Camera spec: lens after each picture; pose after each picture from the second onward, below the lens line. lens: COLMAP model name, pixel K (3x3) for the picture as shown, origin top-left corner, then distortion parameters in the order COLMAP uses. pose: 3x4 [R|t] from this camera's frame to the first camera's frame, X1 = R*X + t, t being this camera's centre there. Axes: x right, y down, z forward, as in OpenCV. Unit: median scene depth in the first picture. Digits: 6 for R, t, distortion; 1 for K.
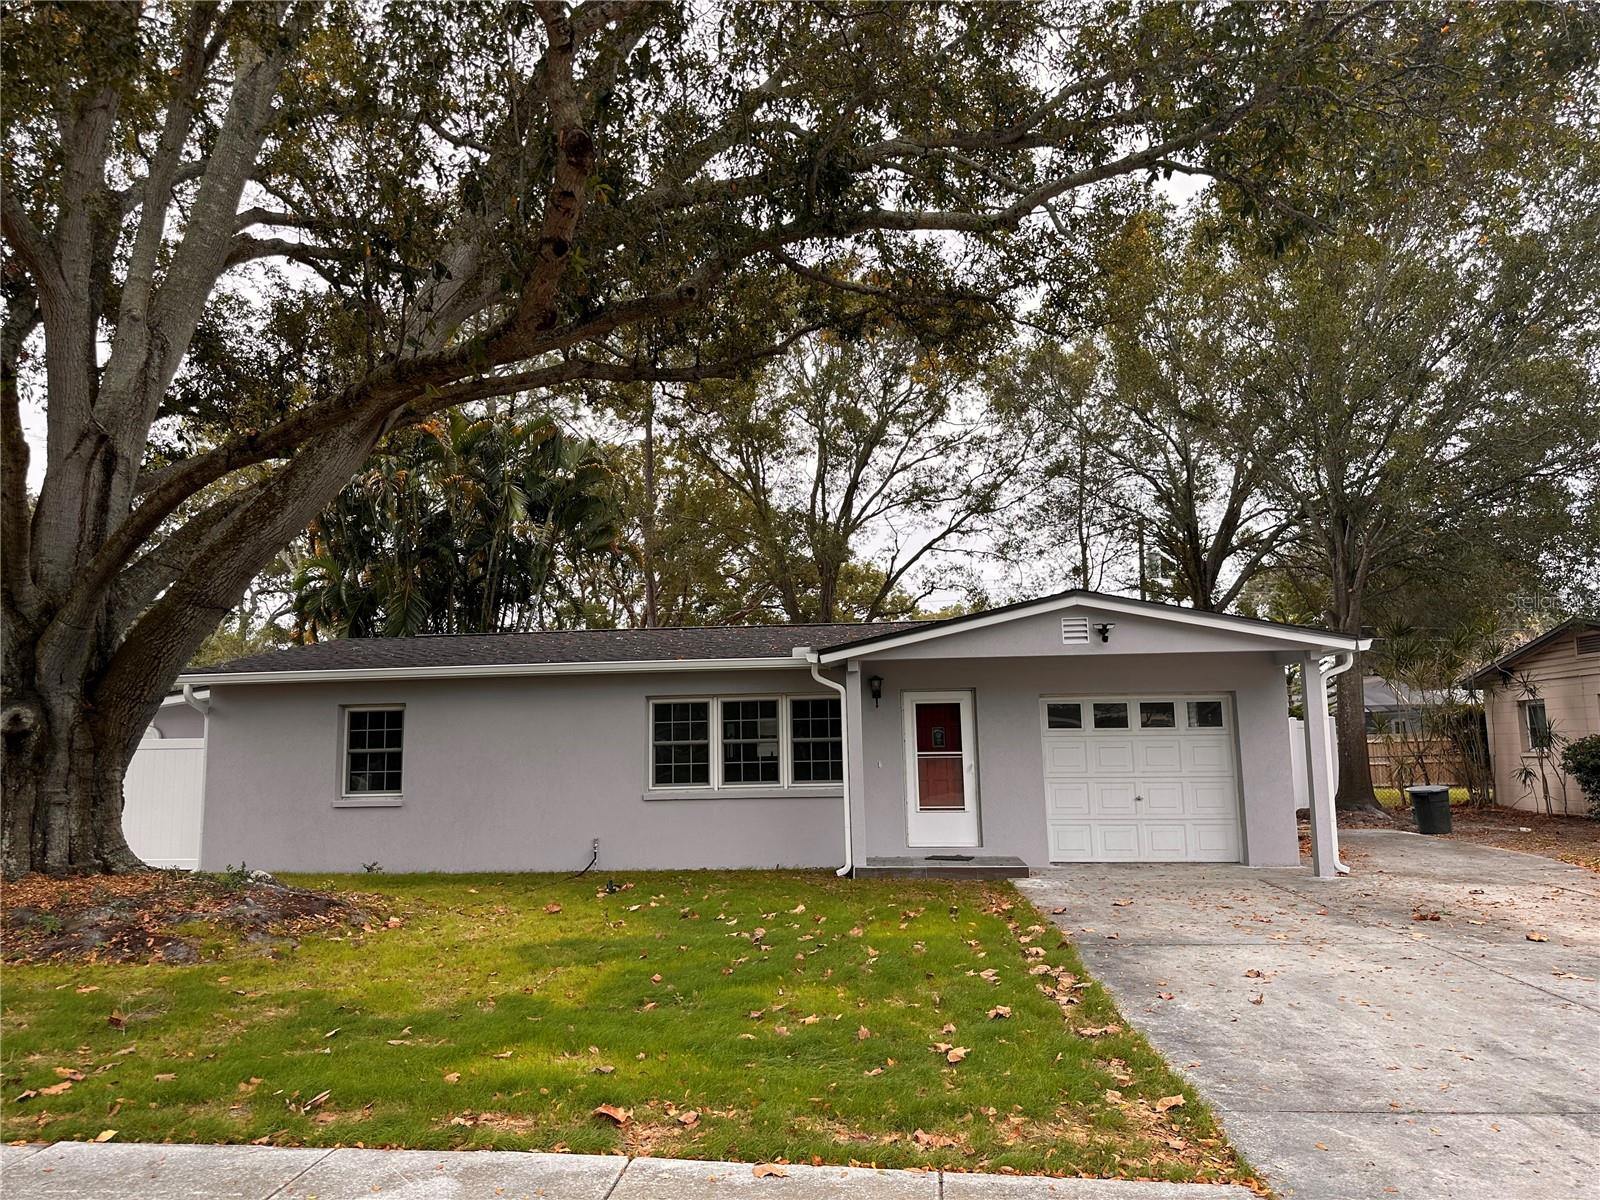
lens RADIAL K [[1113.8, 0, 803.9], [0, 1113.8, 599.6], [0, 0, 1]] dist [0.061070, -0.056710]
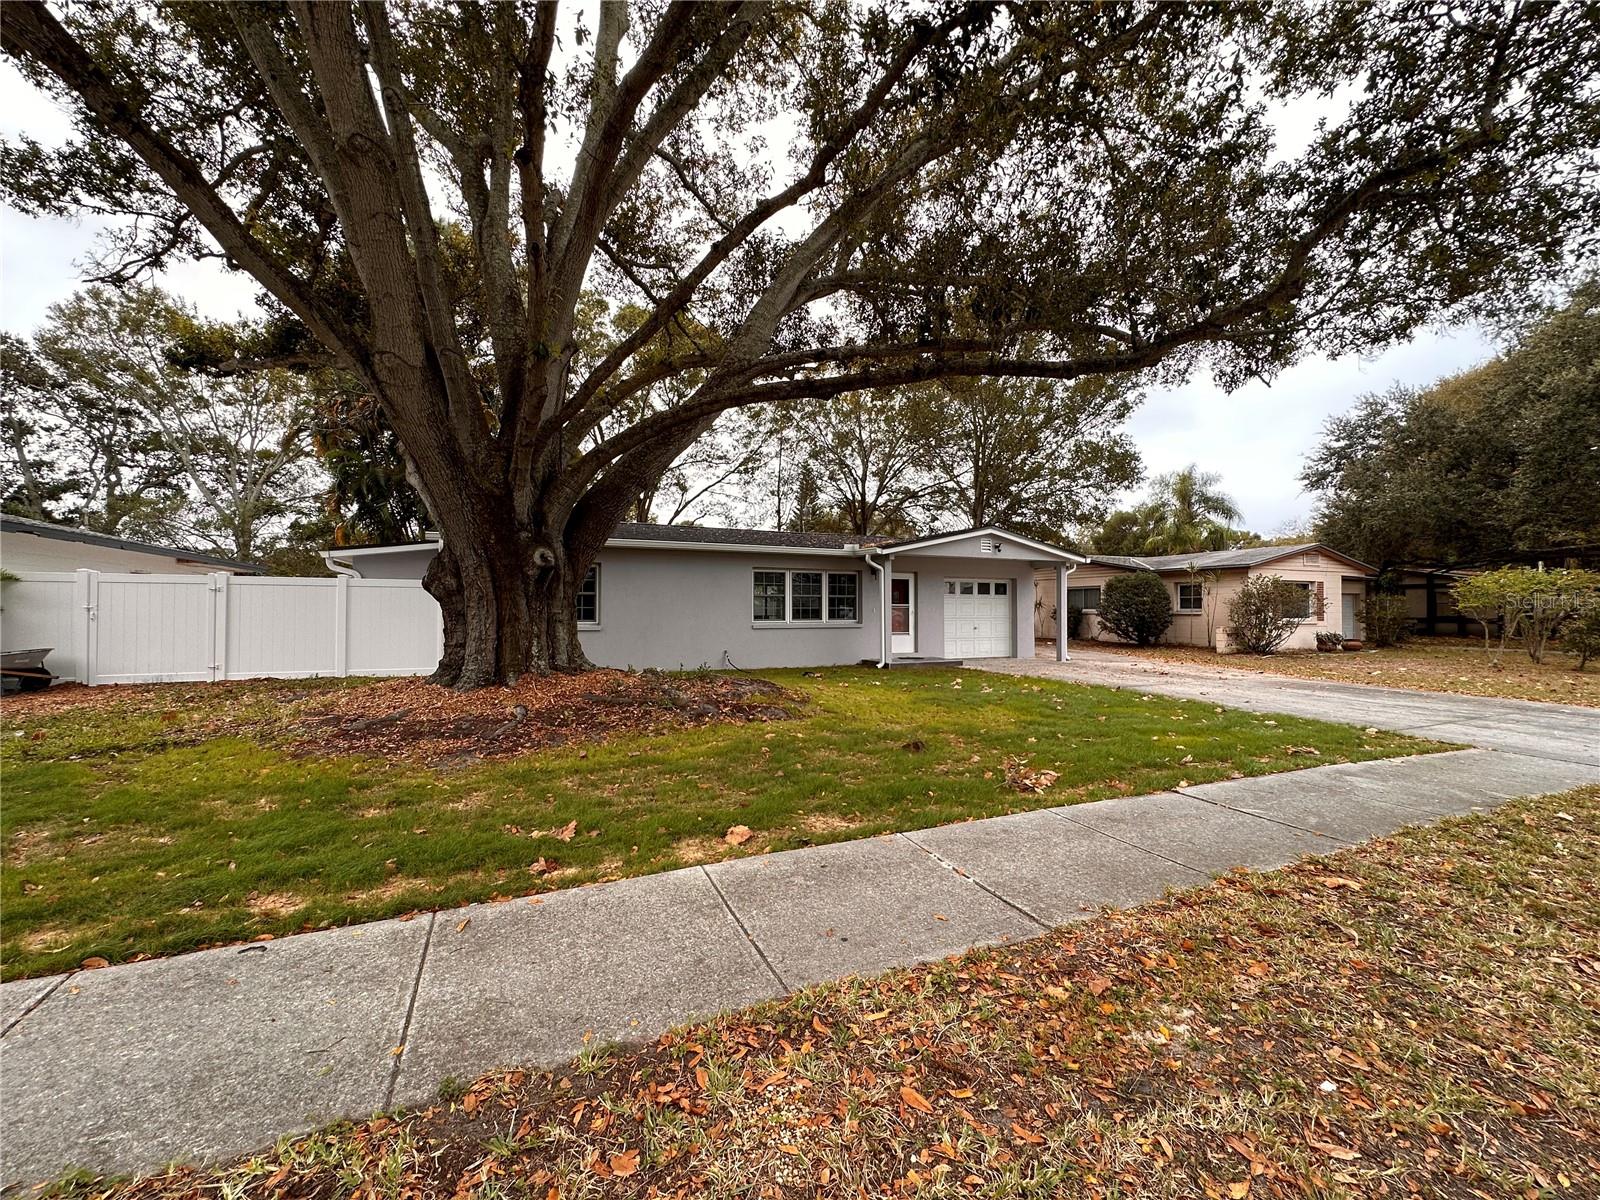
lens RADIAL K [[636.2, 0, 801.8], [0, 636.2, 597.2], [0, 0, 1]] dist [-0.004485, 0.001218]
pose [[0.874257, 0.028922, 0.484601, -0.547971], [-0.082677, 0.992511, 0.089922, 0.040441], [-0.478371, -0.118680, 0.870101, 0.136691]]
